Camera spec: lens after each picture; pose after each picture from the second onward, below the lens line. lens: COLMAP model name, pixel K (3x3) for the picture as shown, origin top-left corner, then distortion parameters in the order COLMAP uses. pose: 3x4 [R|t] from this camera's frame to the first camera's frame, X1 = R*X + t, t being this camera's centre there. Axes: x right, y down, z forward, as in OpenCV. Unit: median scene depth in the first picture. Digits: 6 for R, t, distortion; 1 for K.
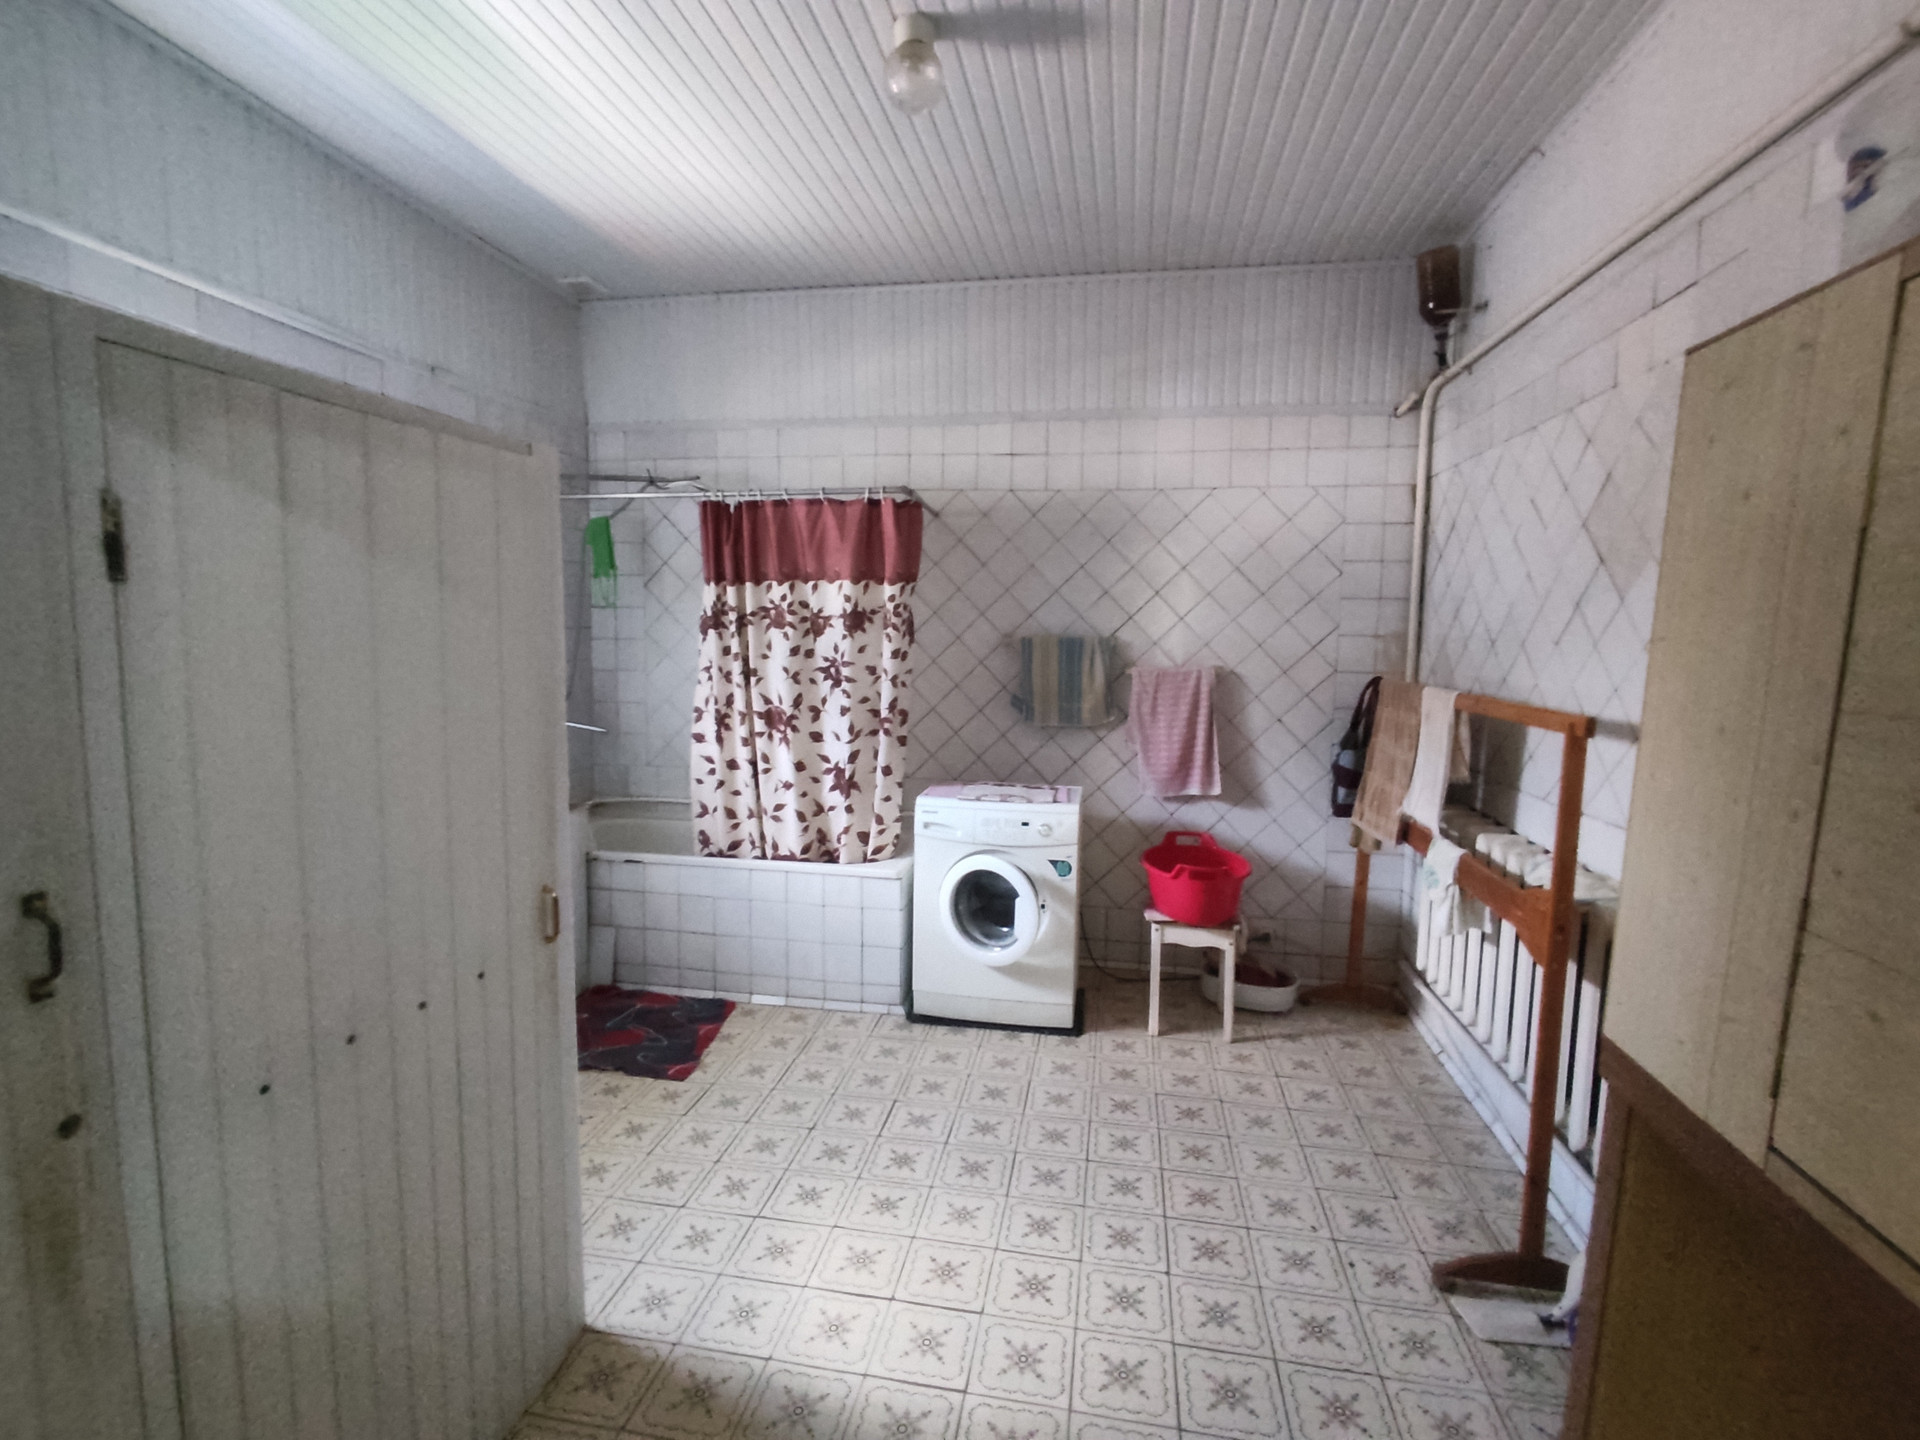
lens RADIAL K [[882.7, 0, 964.2], [0, 882.7, 721.6], [0, 0, 1]] dist [-0.001850, -0.000939]
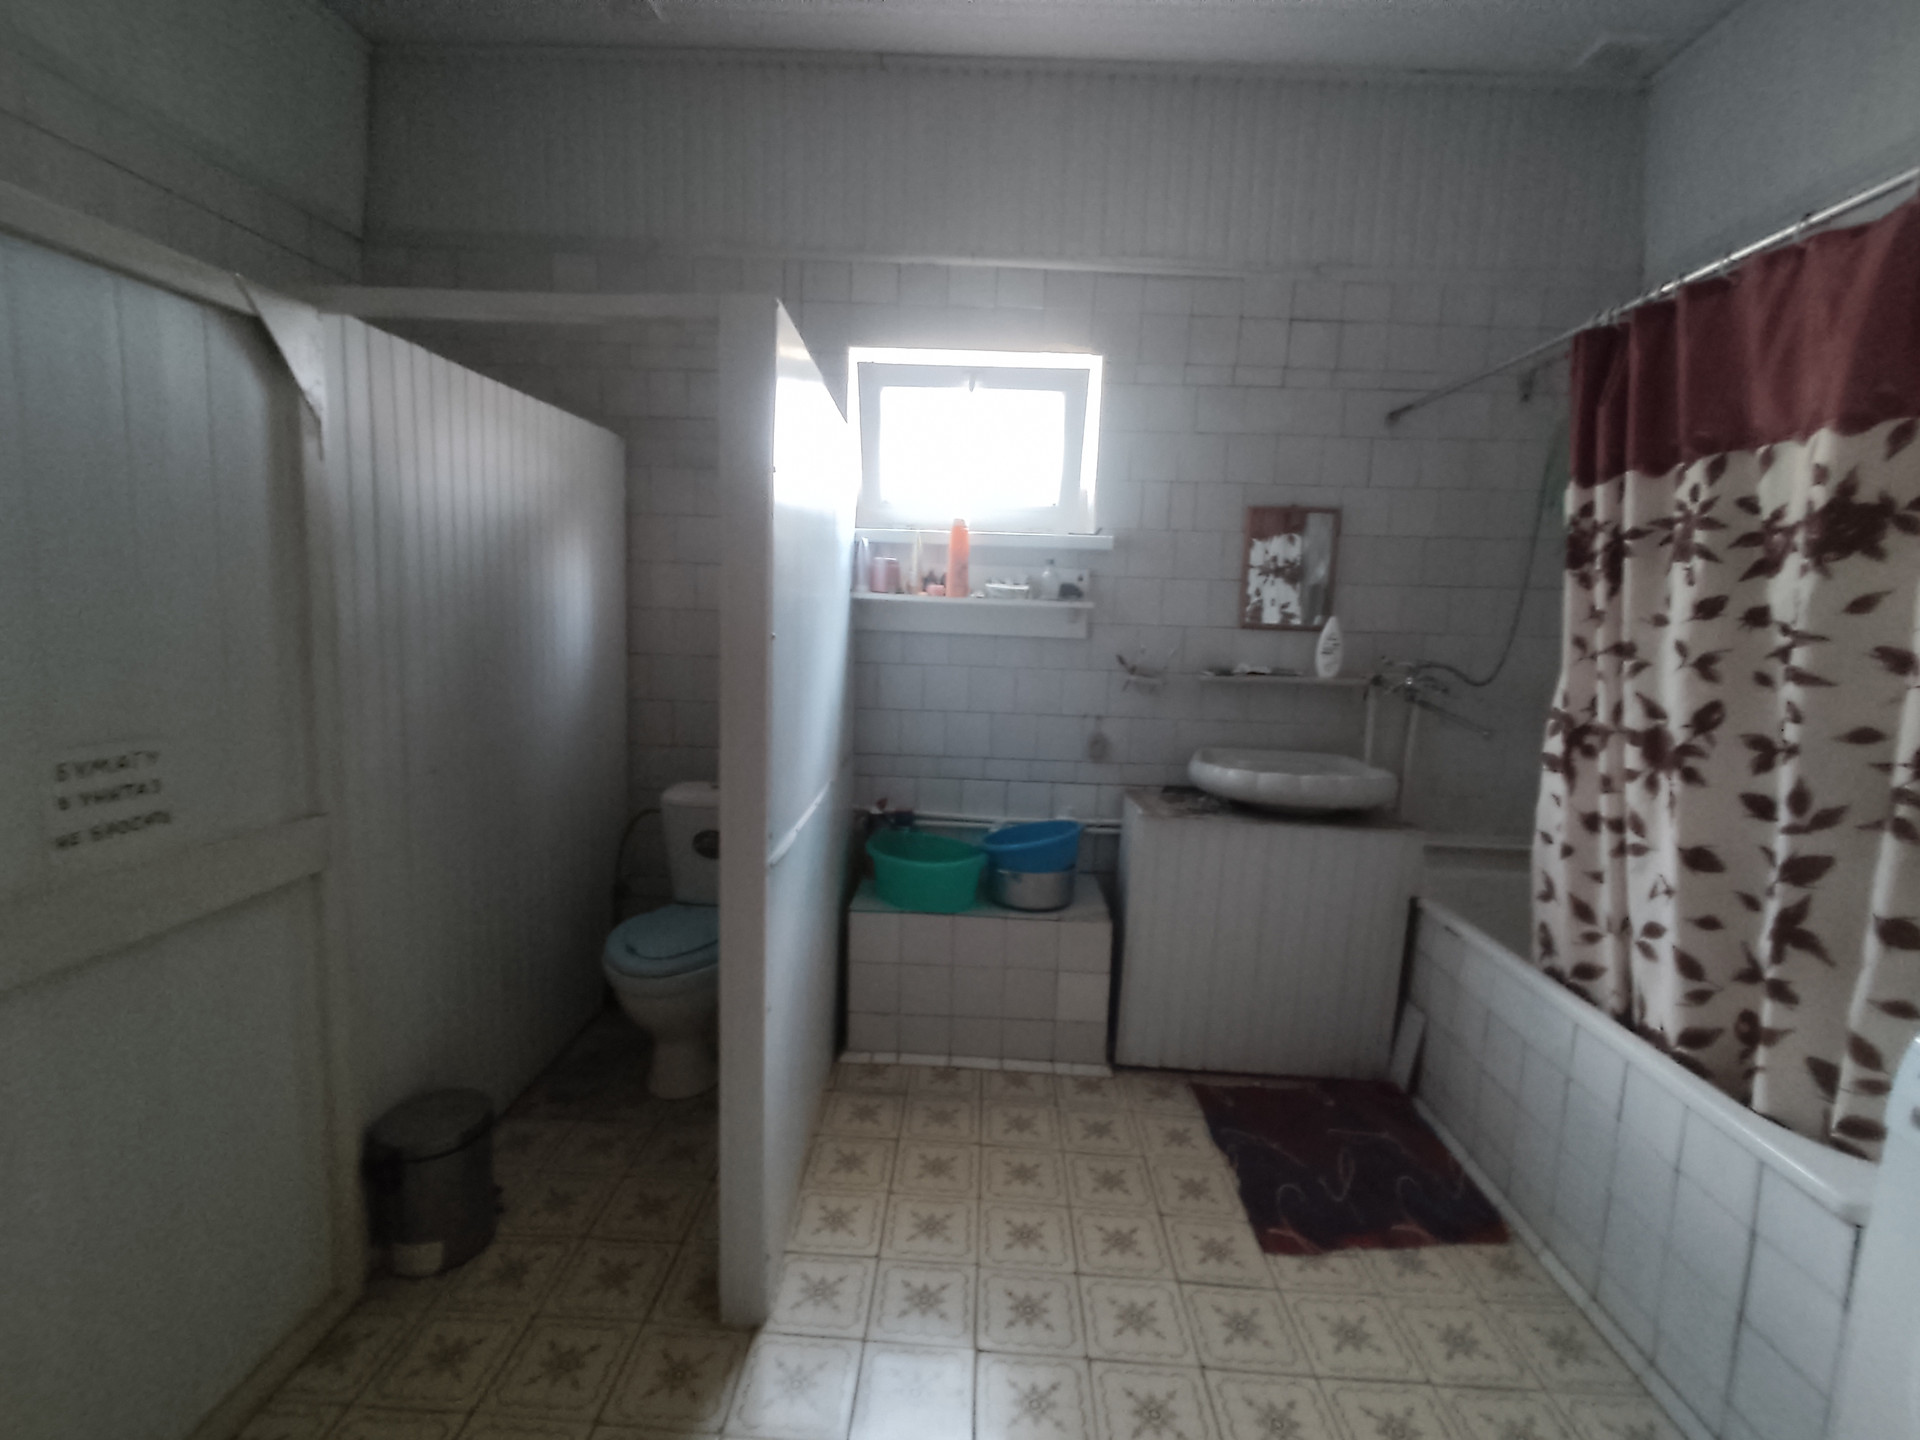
lens RADIAL K [[882.7, 0, 958.5], [0, 882.7, 714.4], [0, 0, 1]] dist [-0.001850, -0.000939]
pose [[0.131587, 0.120910, -0.983903, 0.214310], [-0.142985, 0.984470, 0.101856, -0.016323], [0.980938, 0.127281, 0.146832, 0.552381]]
